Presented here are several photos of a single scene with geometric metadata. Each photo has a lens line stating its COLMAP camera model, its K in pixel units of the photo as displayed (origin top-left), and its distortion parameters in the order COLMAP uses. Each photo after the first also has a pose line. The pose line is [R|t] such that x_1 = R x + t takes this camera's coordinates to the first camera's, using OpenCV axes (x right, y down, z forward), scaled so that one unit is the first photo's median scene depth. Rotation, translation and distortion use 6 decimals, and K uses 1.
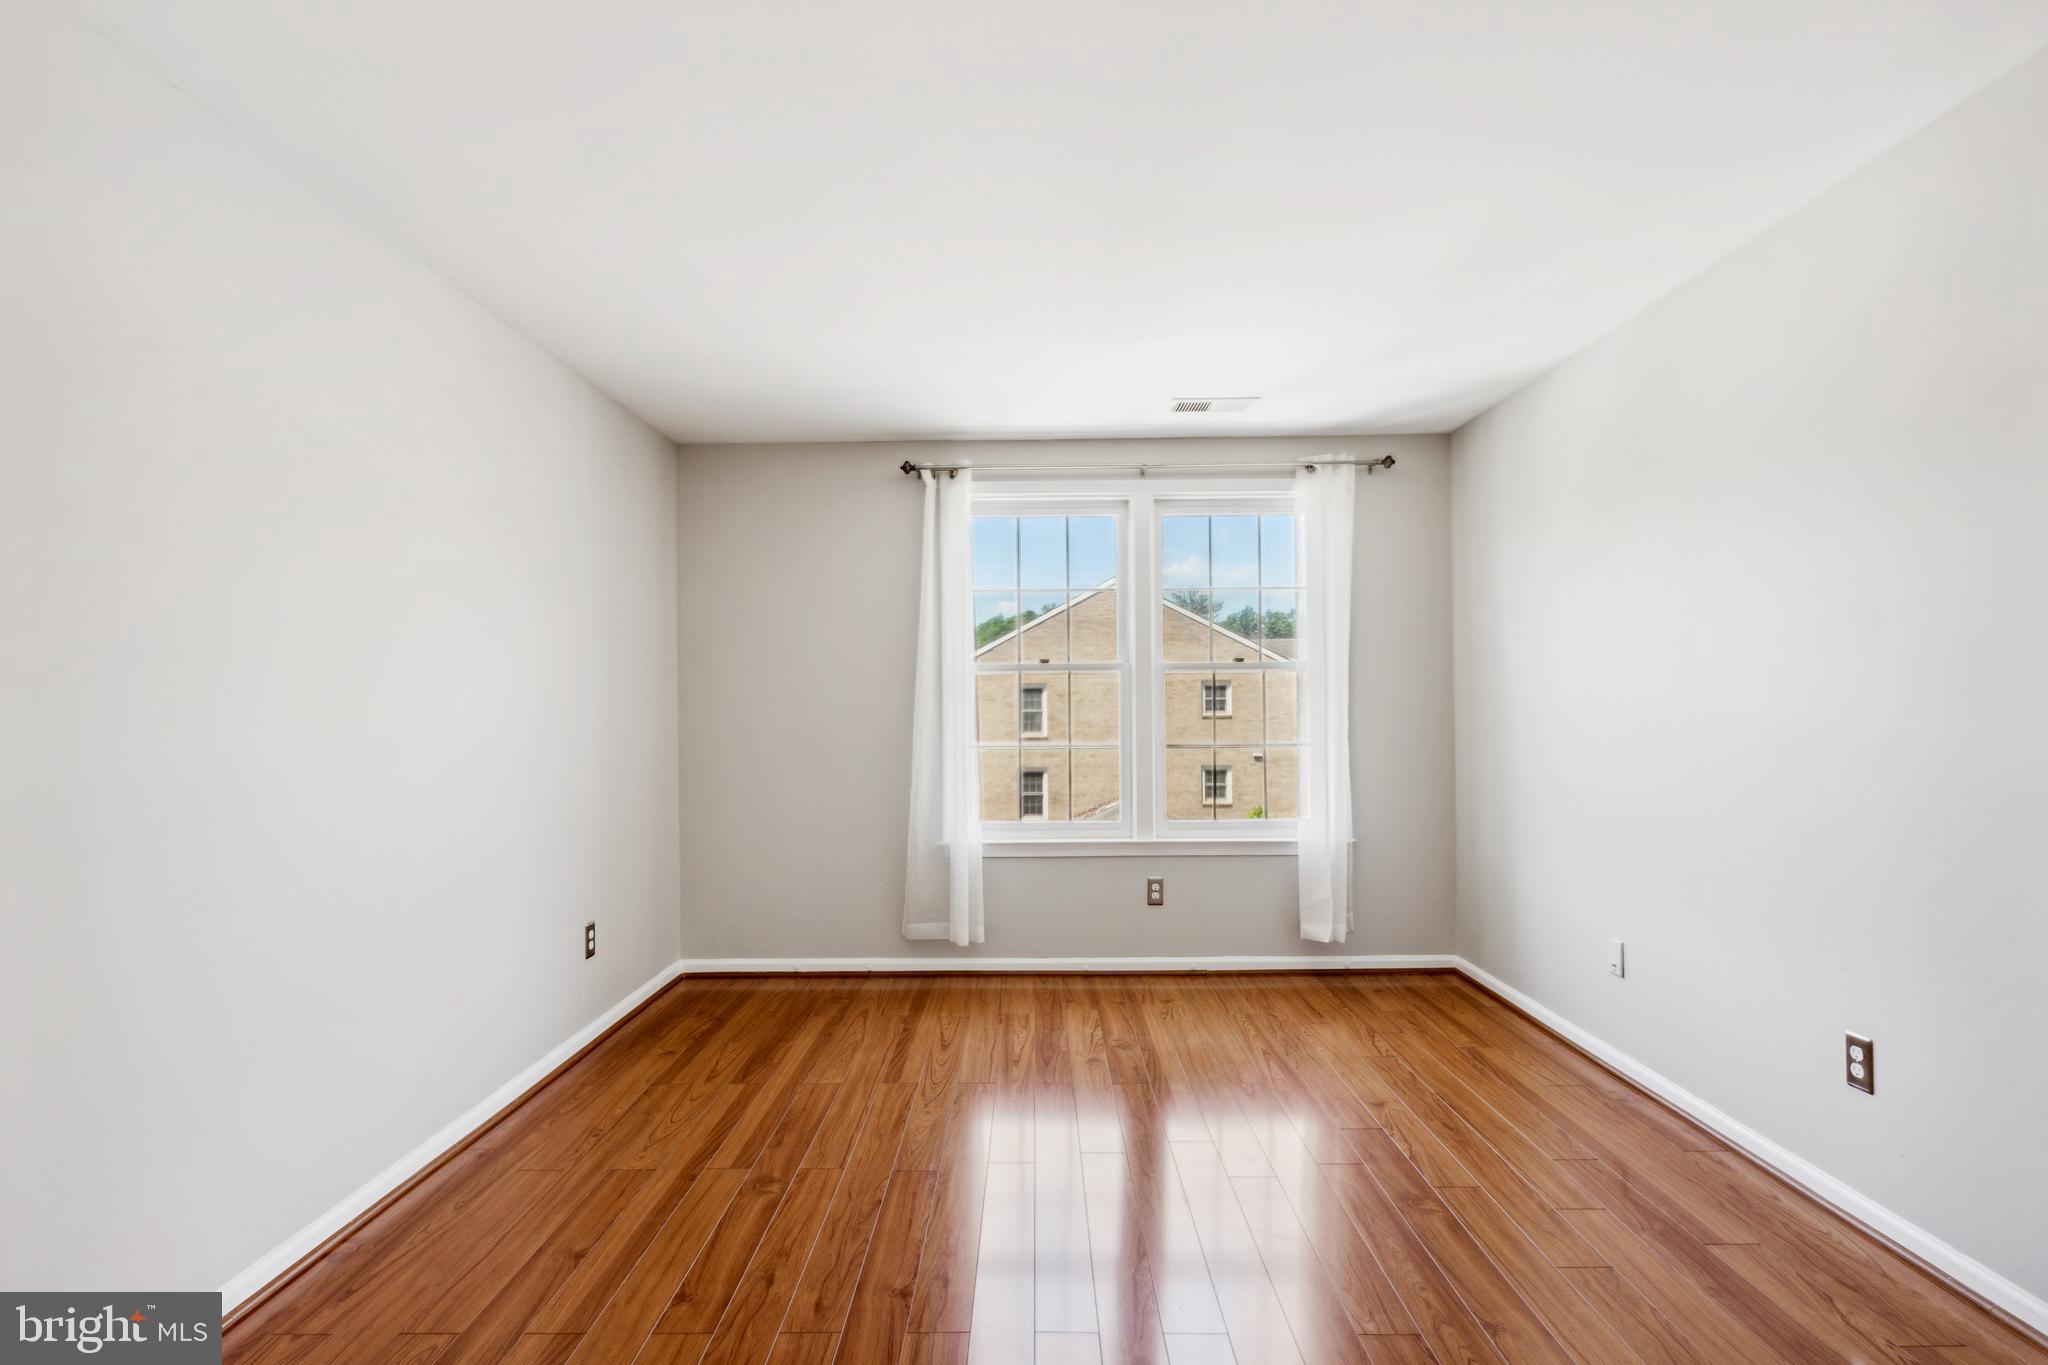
lens RADIAL K [[974.0, 0, 1029.9], [0, 974.0, 706.8], [0, 0, 1]] dist [-0.000118, 0.000481]
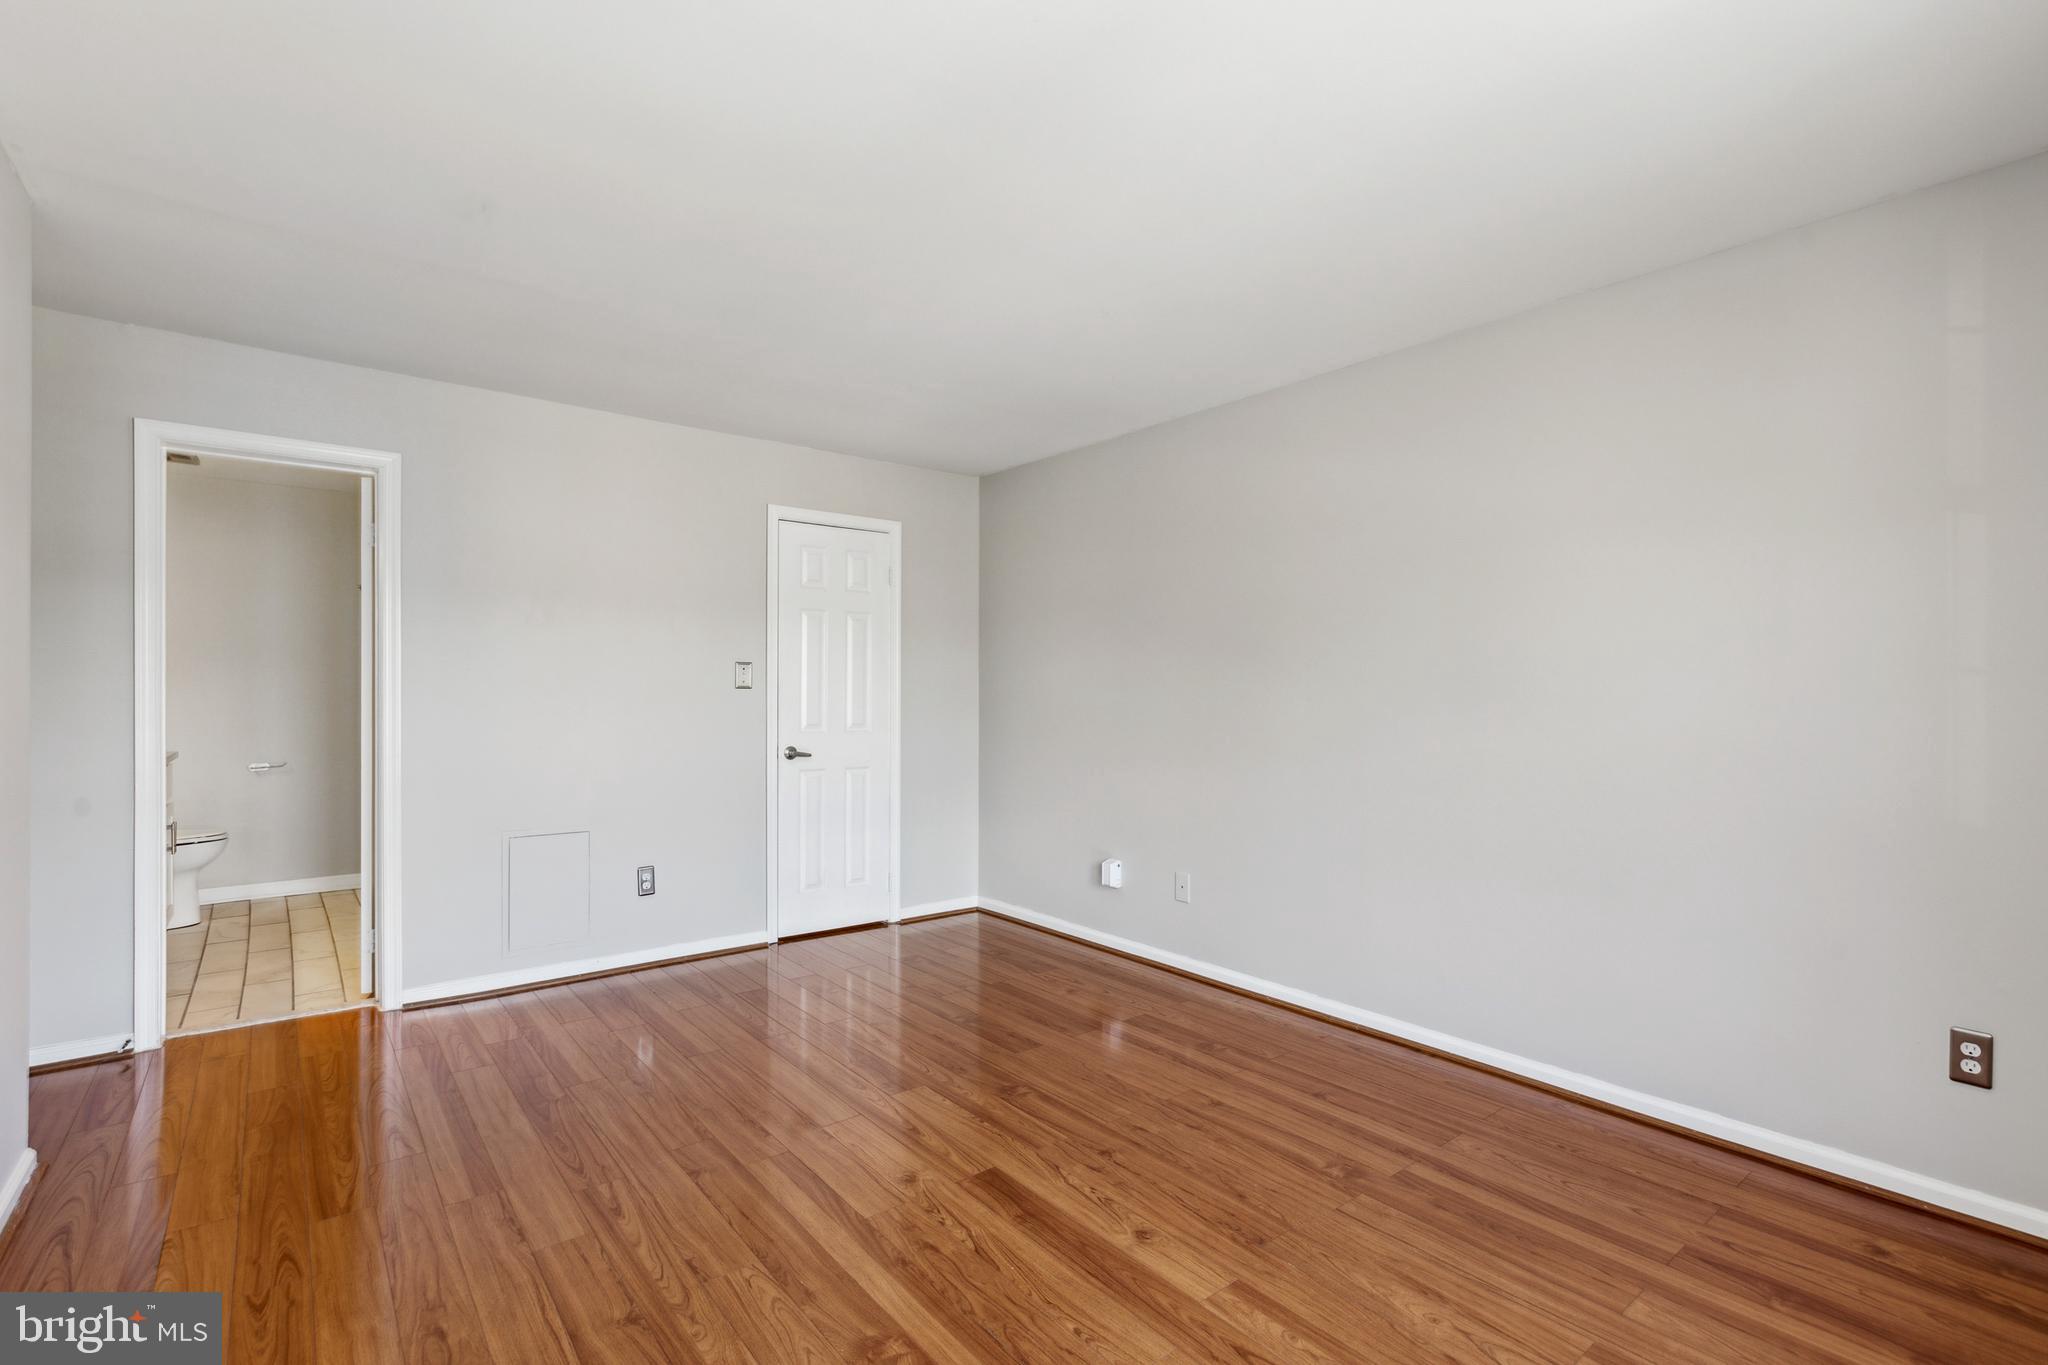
lens RADIAL K [[937.1, 0, 1027.3], [0, 937.1, 694.5], [0, 0, 1]] dist [0.001058, 0.000150]
pose [[-0.781743, 0.008642, -0.623541, 0.366523], [0.001941, 0.999933, 0.011425, -0.005996], [0.623598, 0.007722, -0.781707, 0.976695]]
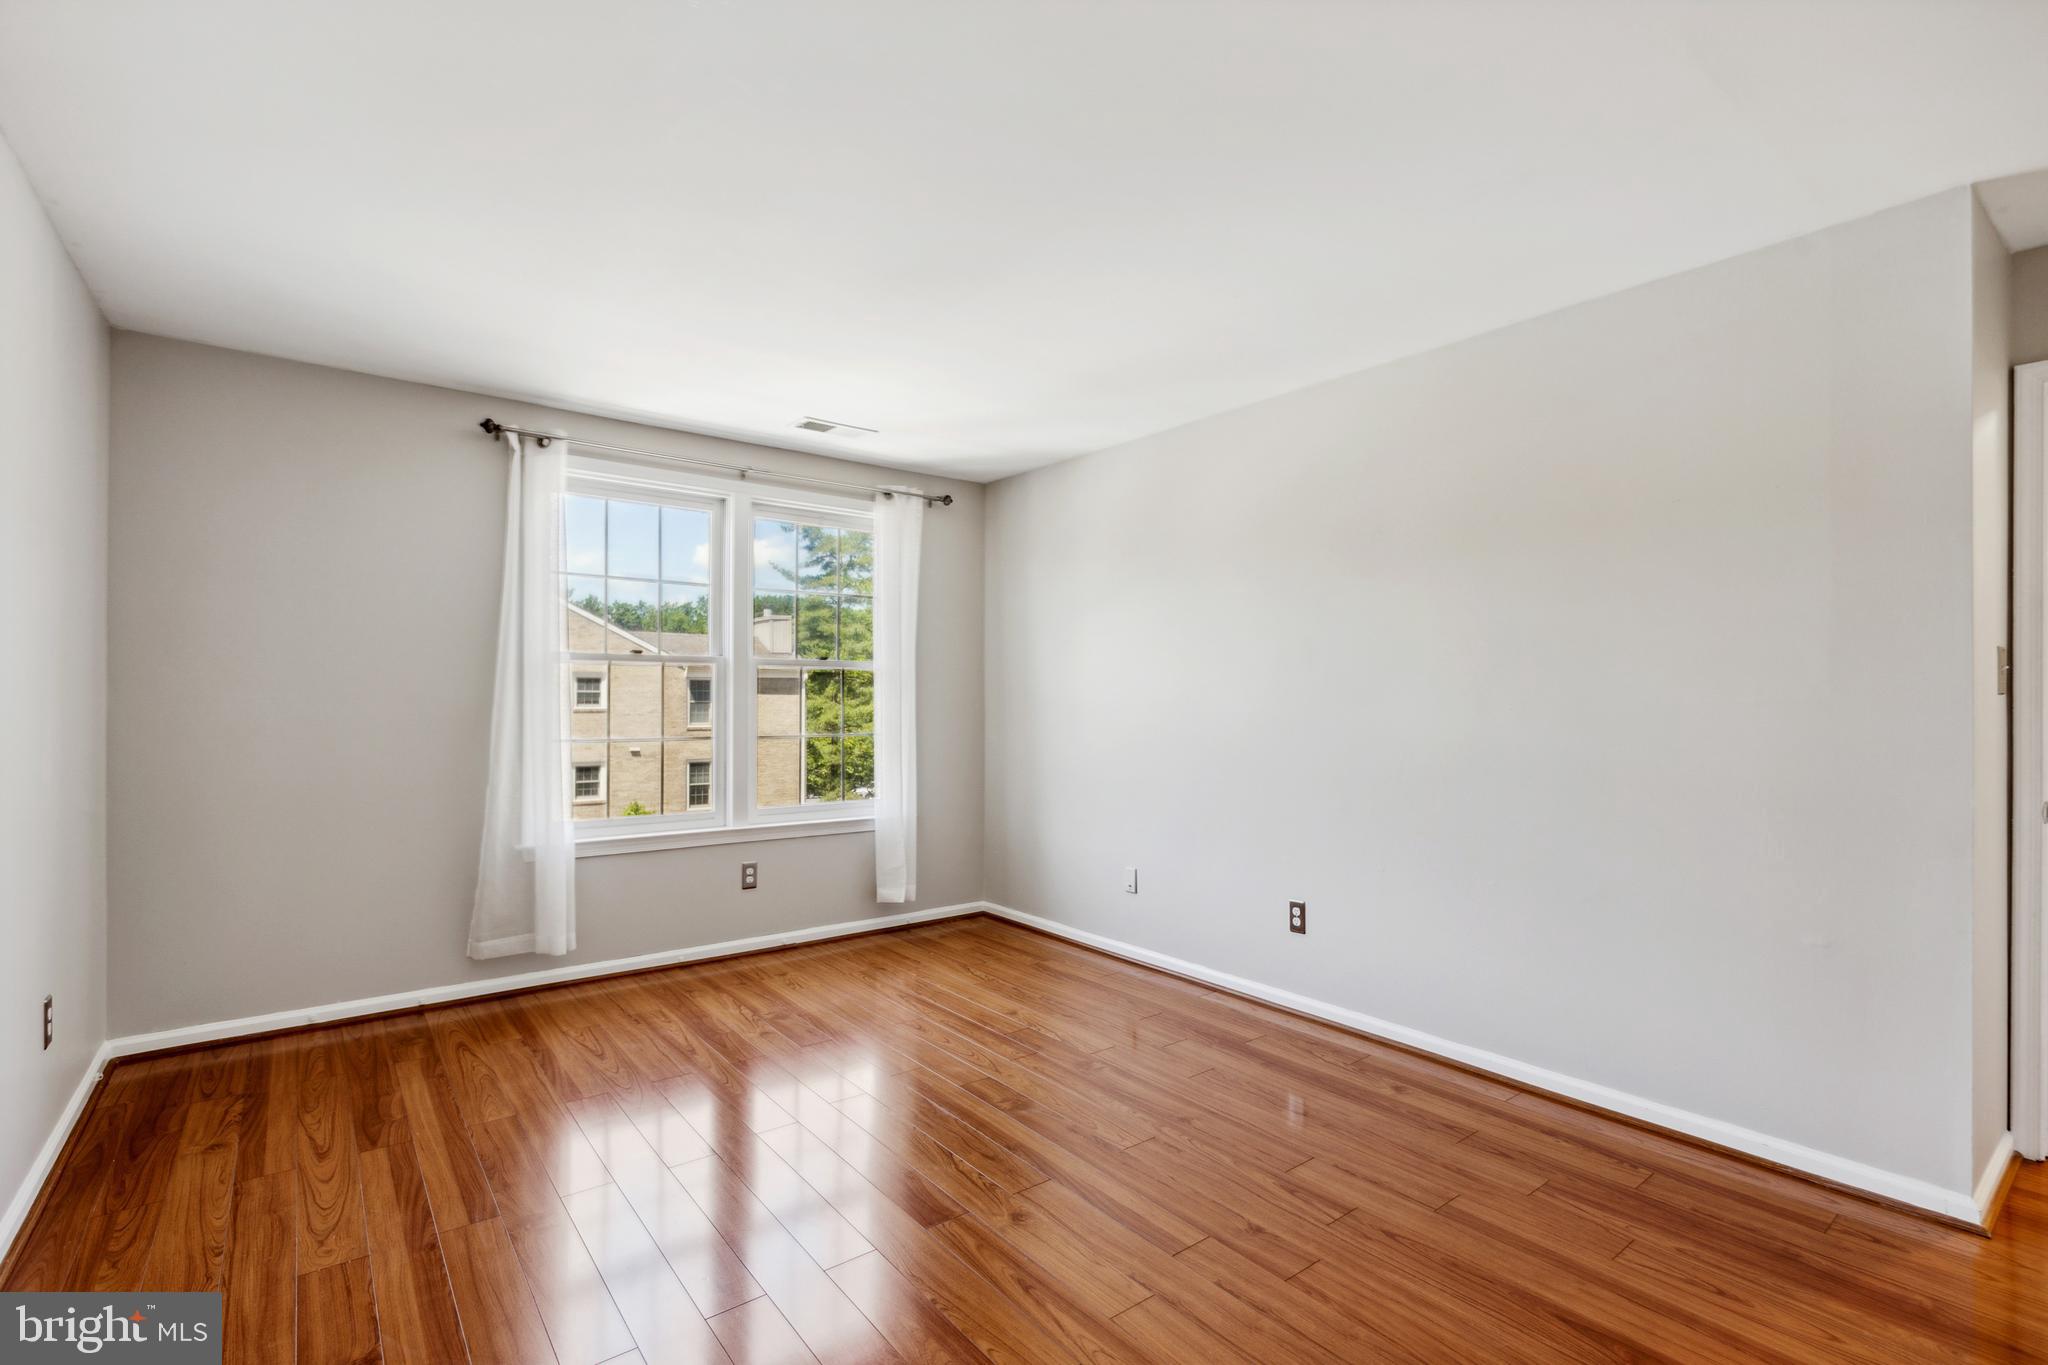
lens RADIAL K [[941.2, 0, 1053.8], [0, 941.2, 700.8], [0, 0, 1]] dist [0.002292, 0.000707]
pose [[0.768867, 0.011130, 0.639311, -0.296580], [-0.010411, 0.999934, -0.004888, 0.003229], [-0.639323, -0.002897, 0.768932, 0.012751]]
